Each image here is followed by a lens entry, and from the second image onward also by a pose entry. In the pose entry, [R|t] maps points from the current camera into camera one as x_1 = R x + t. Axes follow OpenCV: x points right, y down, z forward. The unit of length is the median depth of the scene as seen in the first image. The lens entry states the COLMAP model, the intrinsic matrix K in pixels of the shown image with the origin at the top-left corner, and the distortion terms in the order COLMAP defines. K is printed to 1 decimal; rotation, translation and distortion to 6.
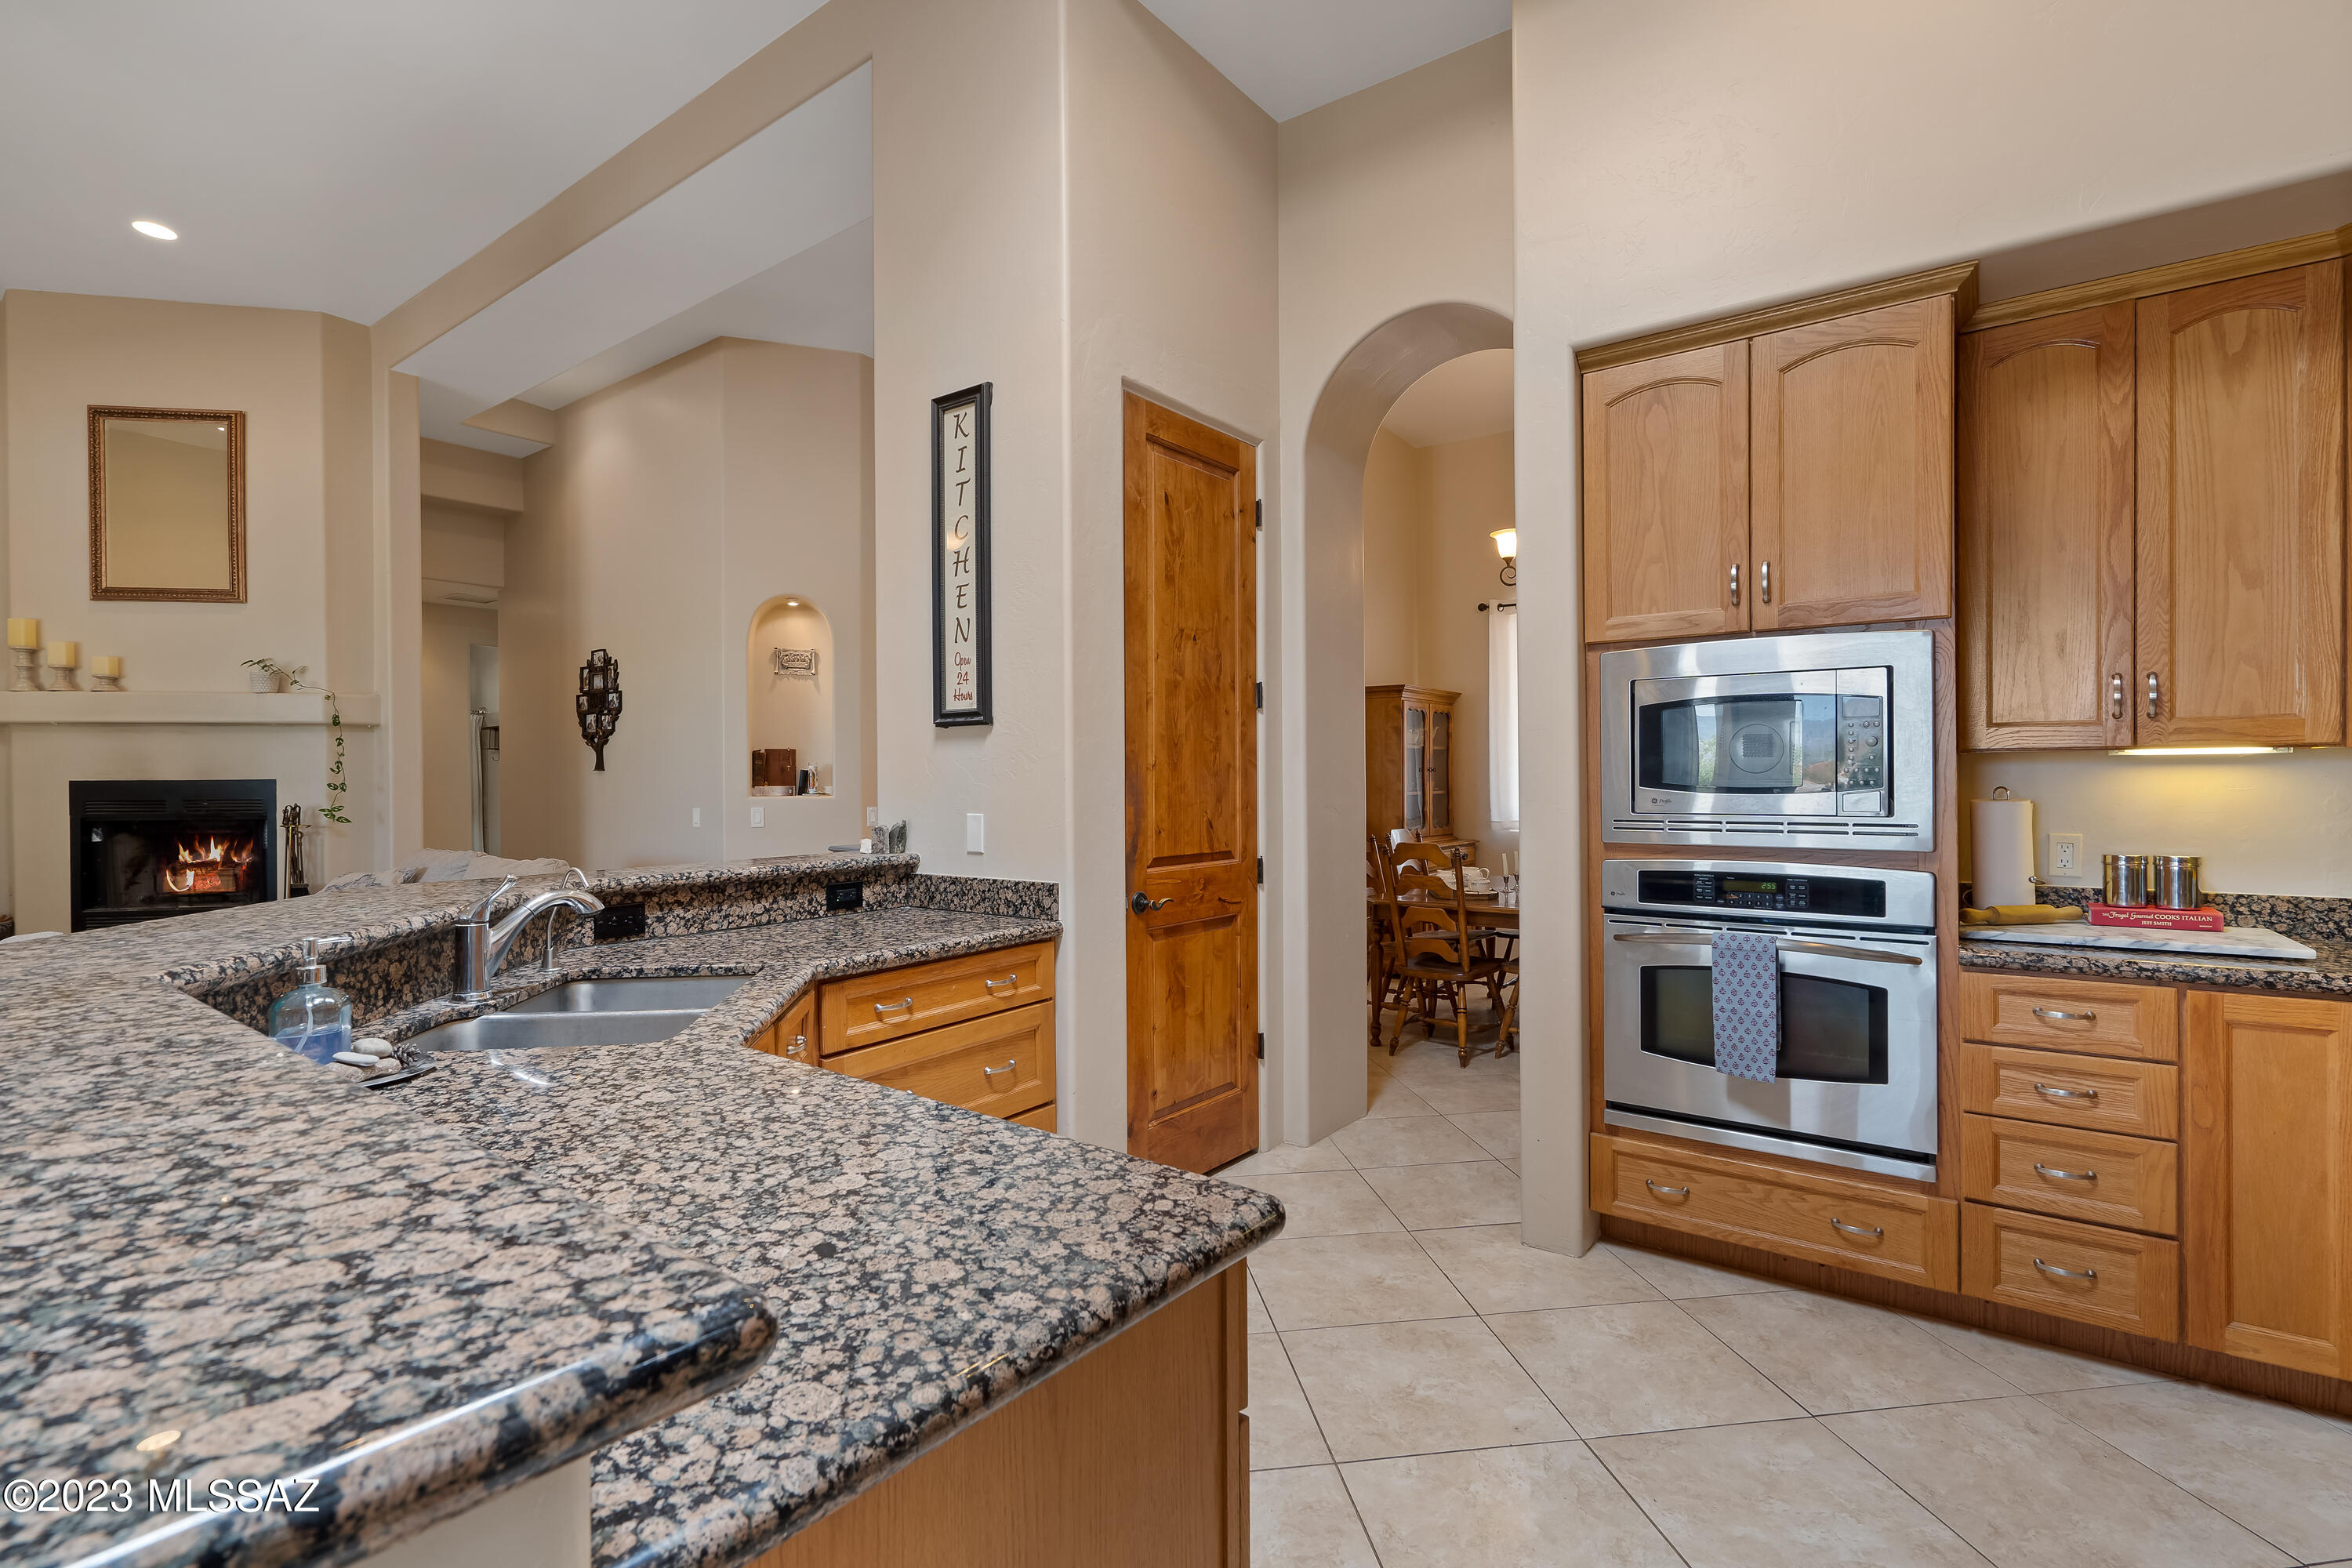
lens RADIAL K [[1081.7, 0, 1161.7], [0, 1081.7, 785.8], [0, 0, 1]] dist [-0.010988, -0.000878]
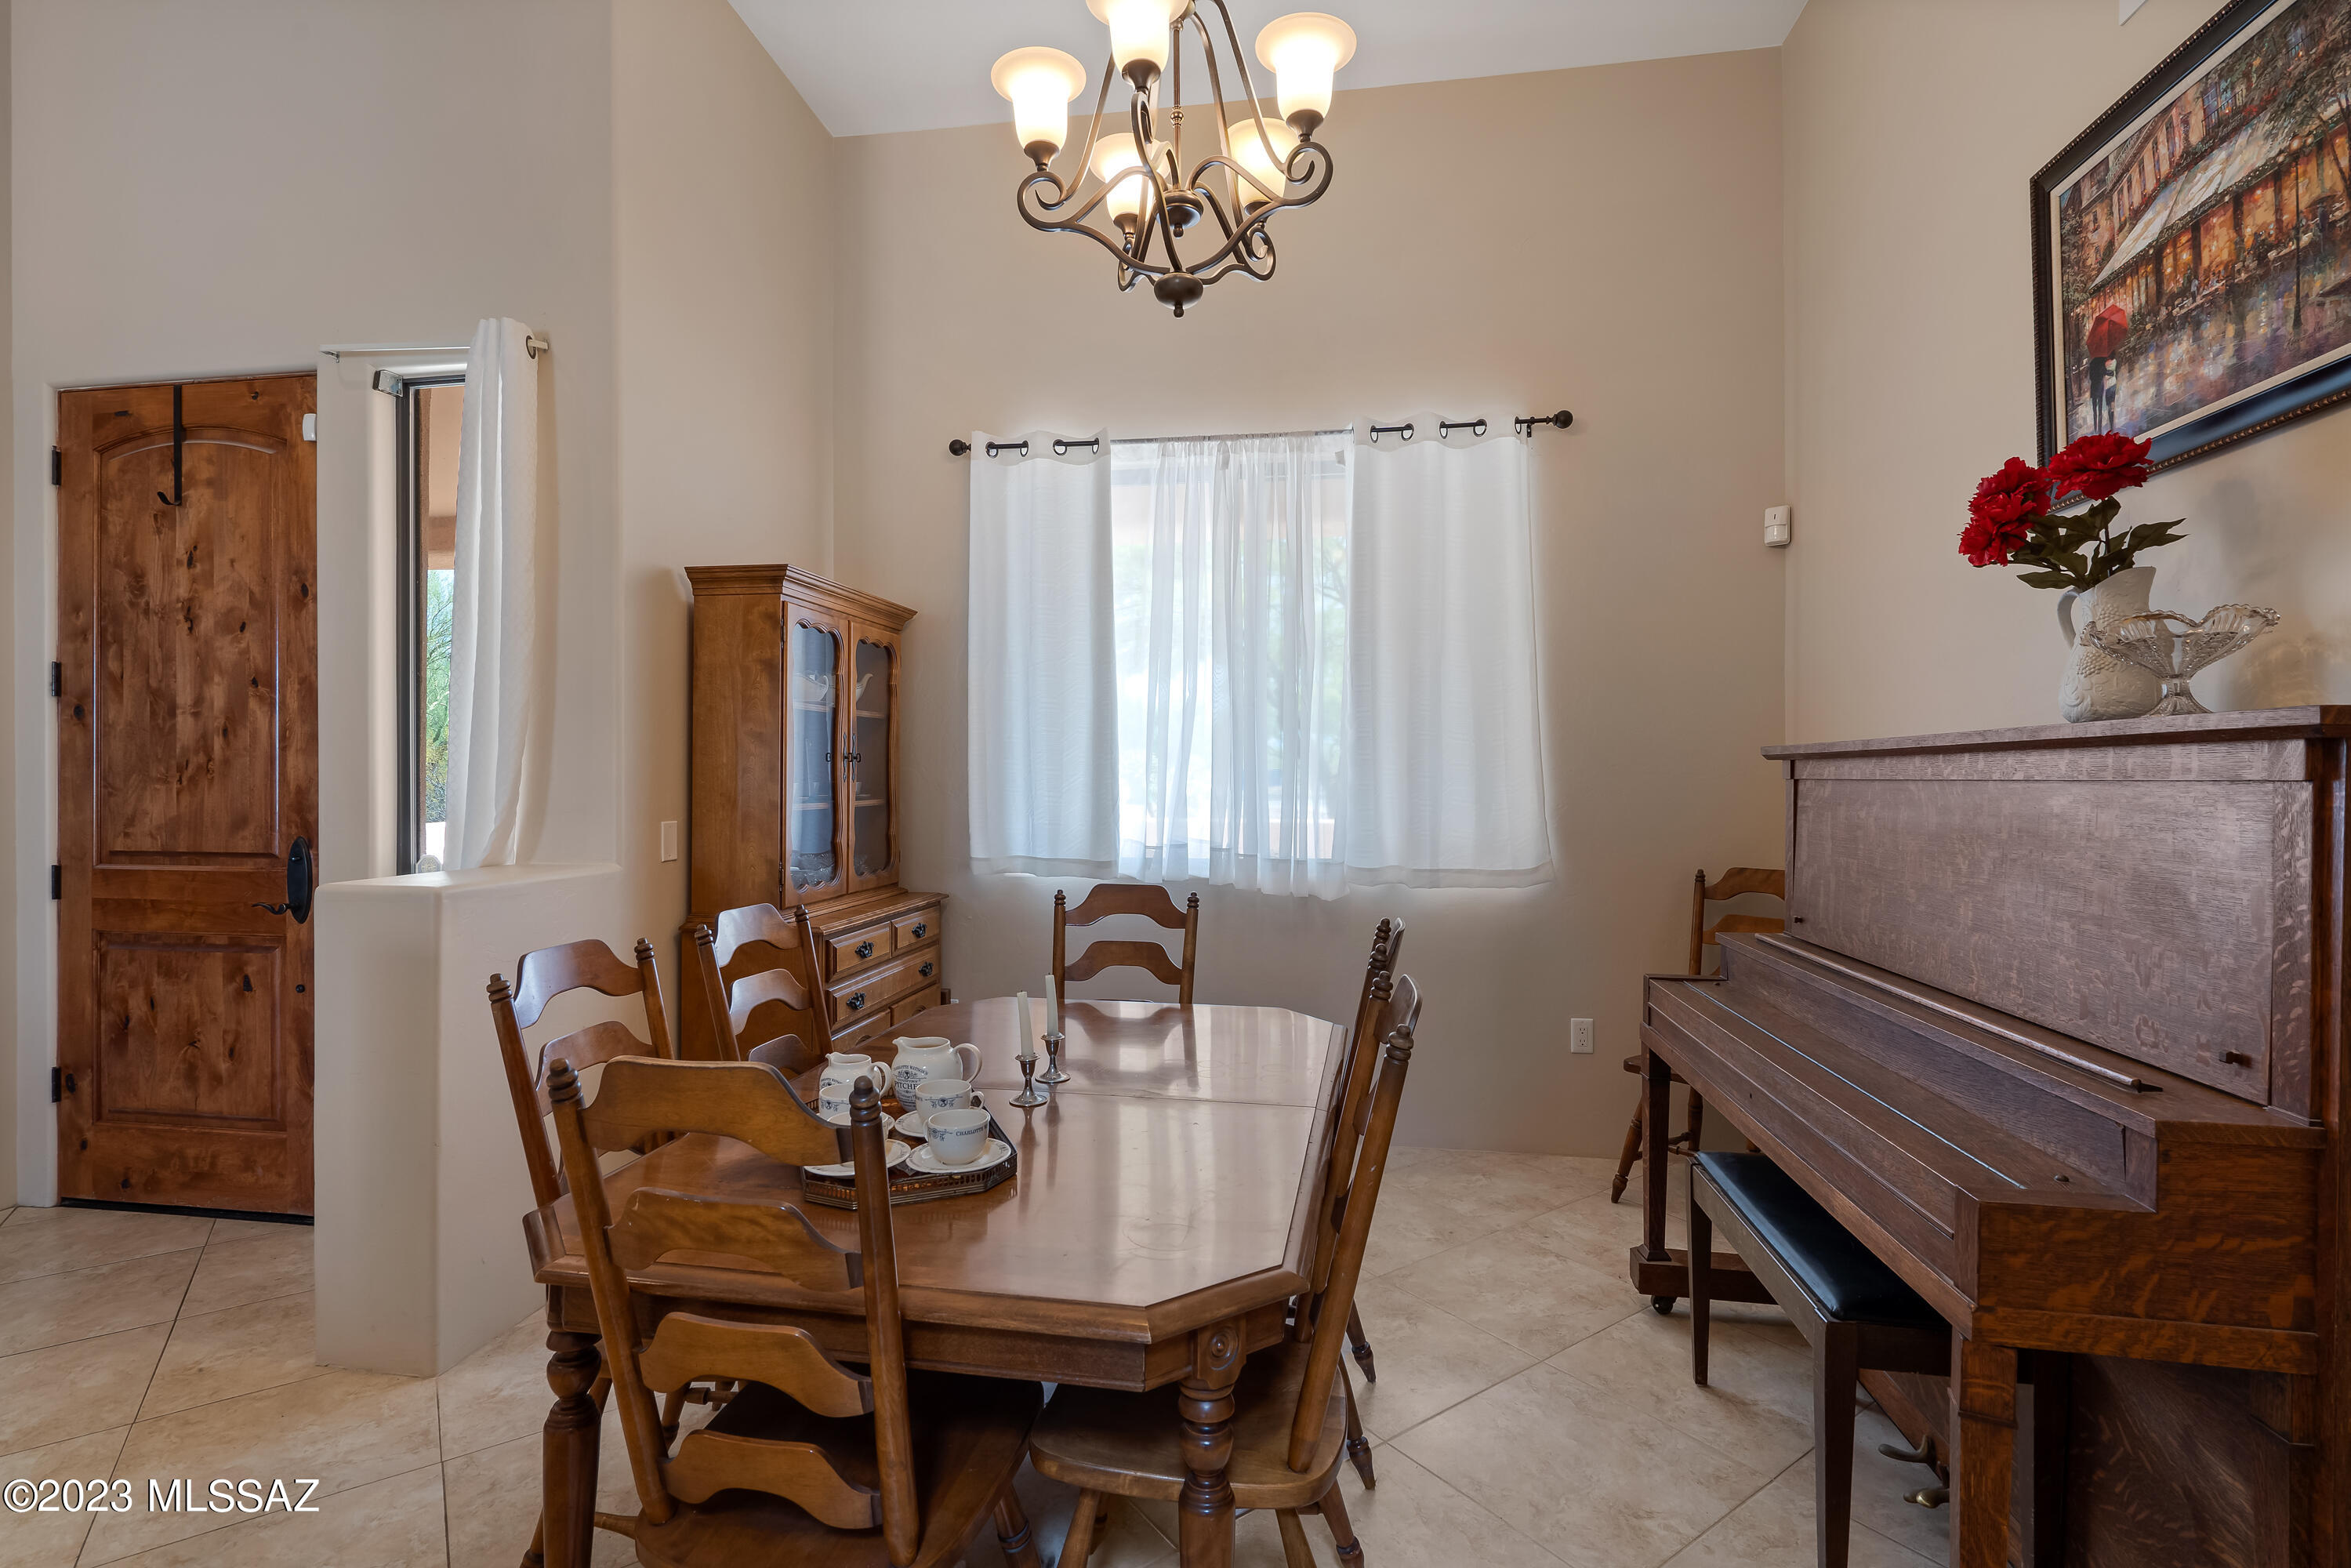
lens RADIAL K [[1081.3, 0, 1186.5], [0, 1081.3, 775.3], [0, 0, 1]] dist [-0.010988, -0.000878]
pose [[0.875330, 0.007192, 0.483473, 0.347220], [-0.003757, 0.999960, -0.008072, -0.008644], [-0.483512, 0.005249, 0.875322, 1.193893]]
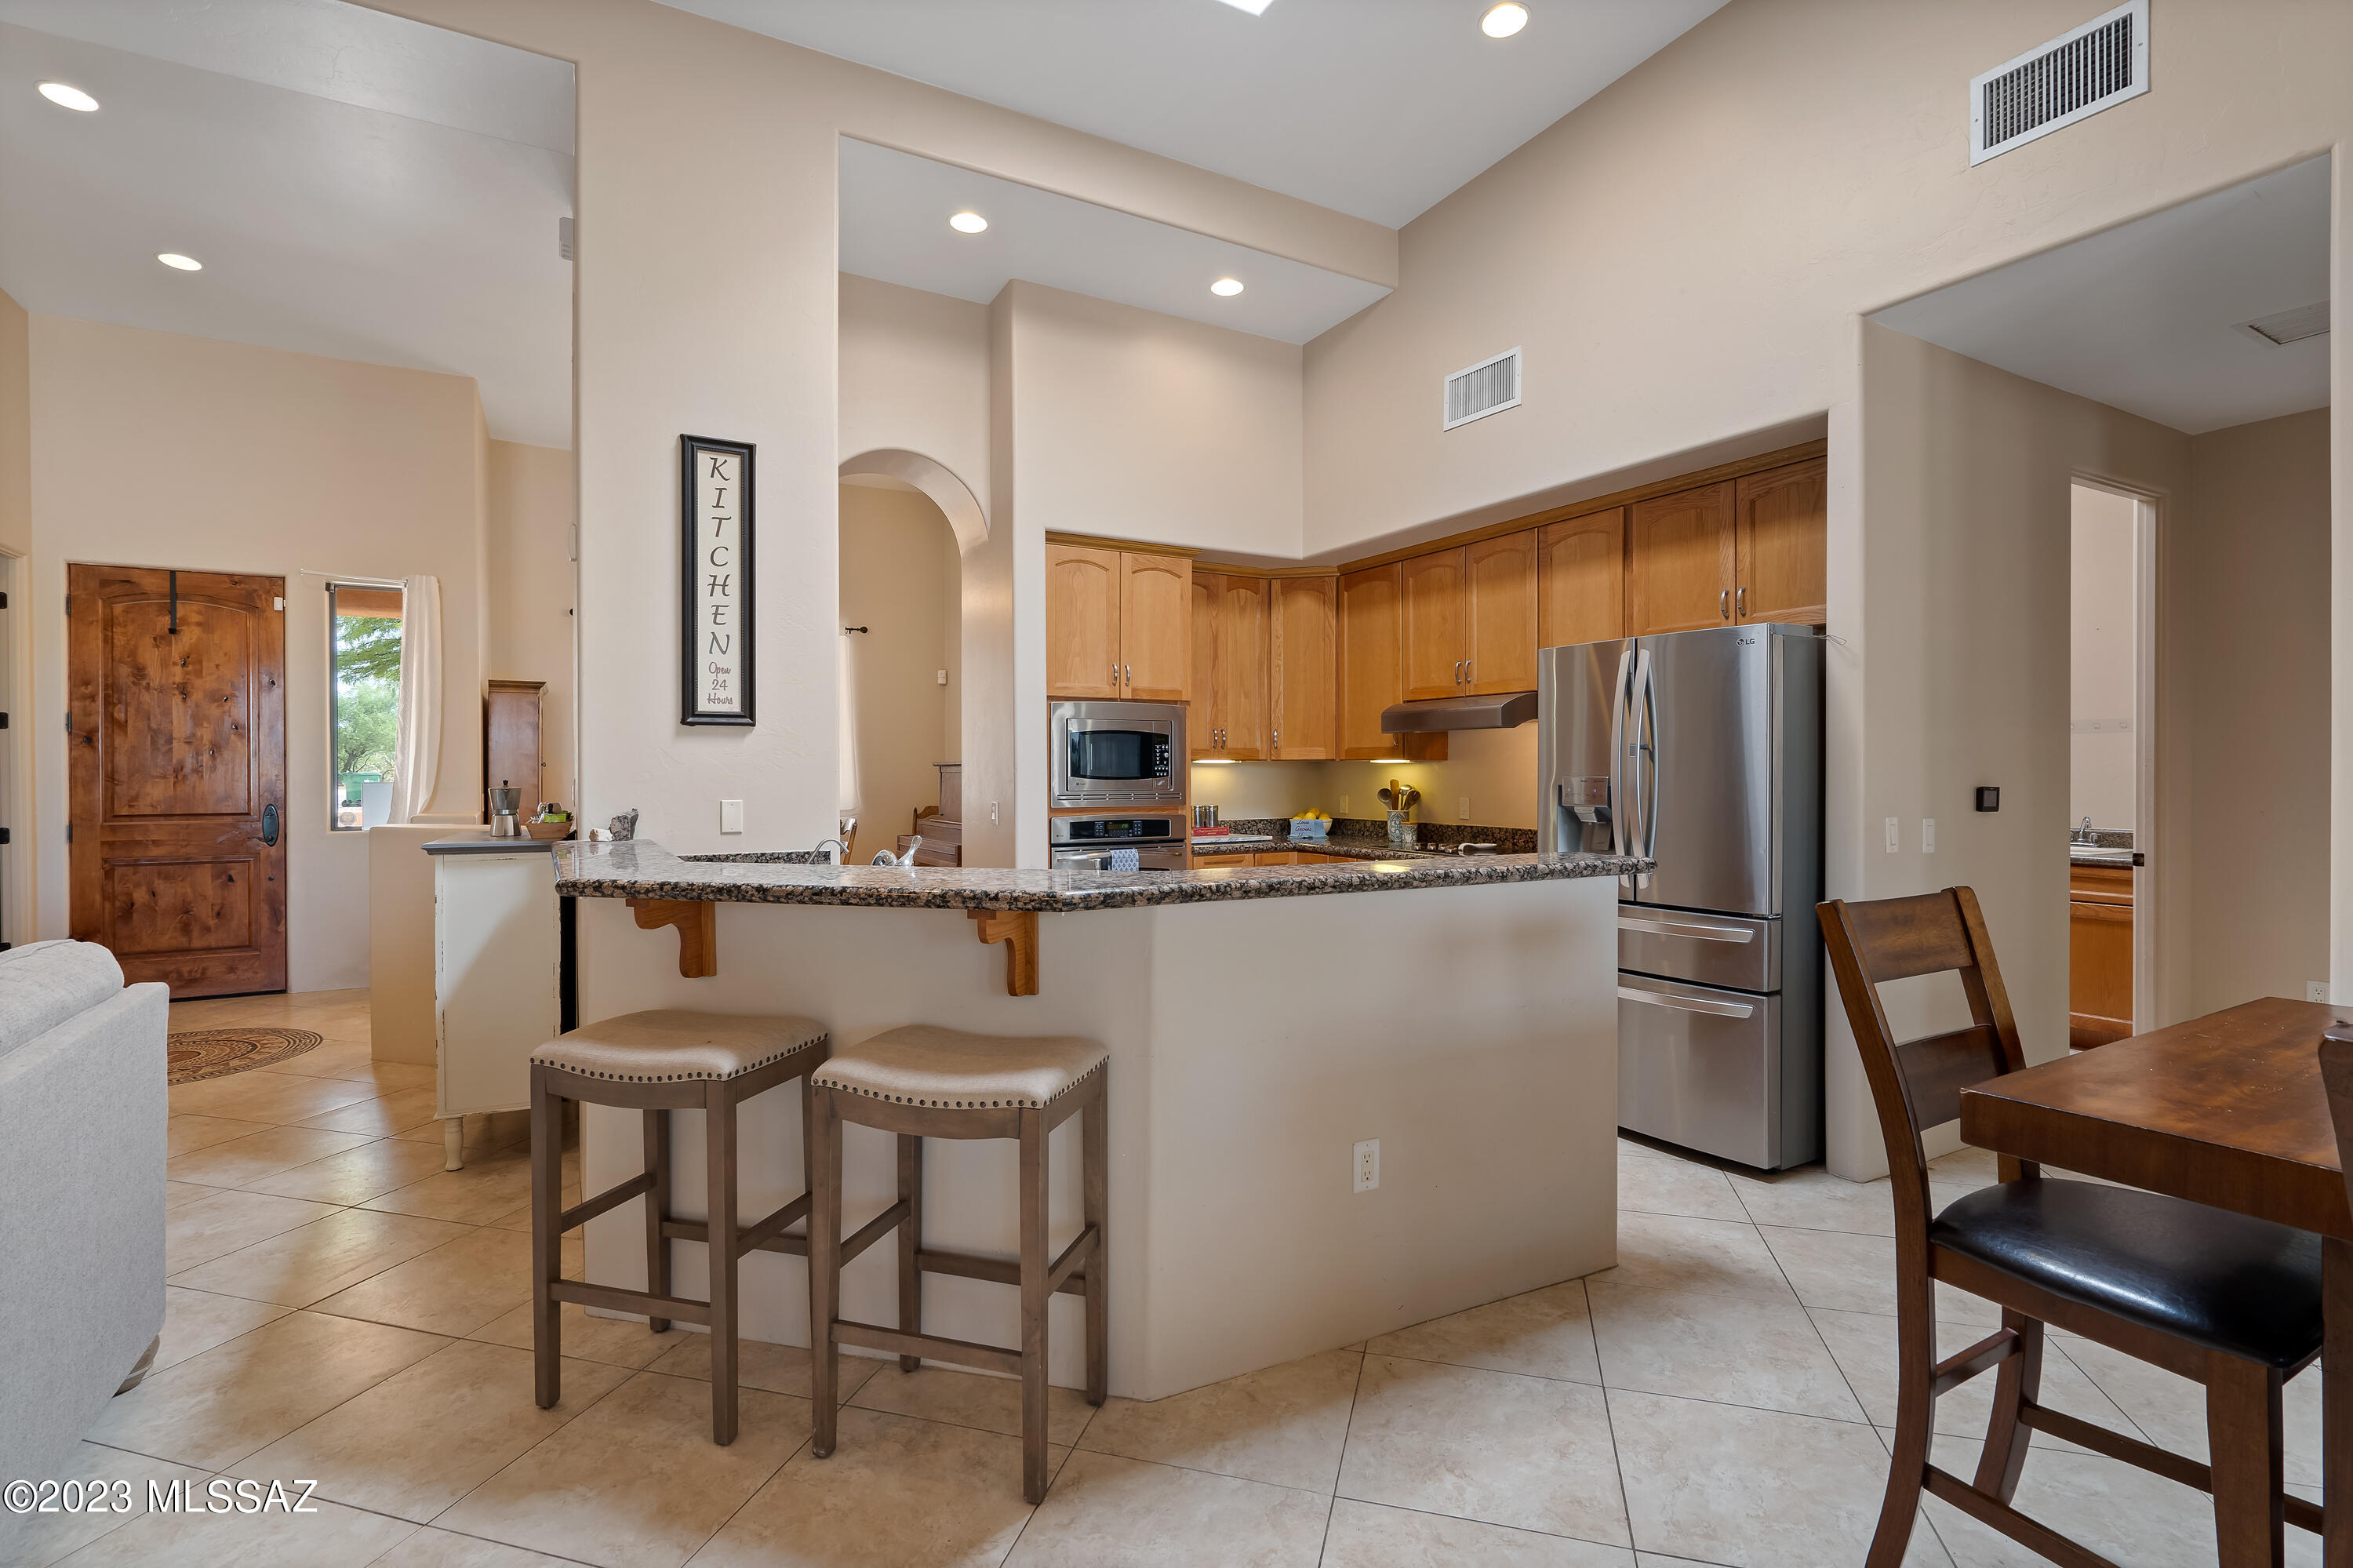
lens RADIAL K [[1082.2, 0, 1164.2], [0, 1082.2, 771.9], [0, 0, 1]] dist [-0.010988, -0.000878]
pose [[0.413377, 0.004377, 0.910550, -1.046794], [0.005186, 0.999961, -0.007162, 0.005975], [-0.910545, 0.007683, 0.413338, 0.080286]]
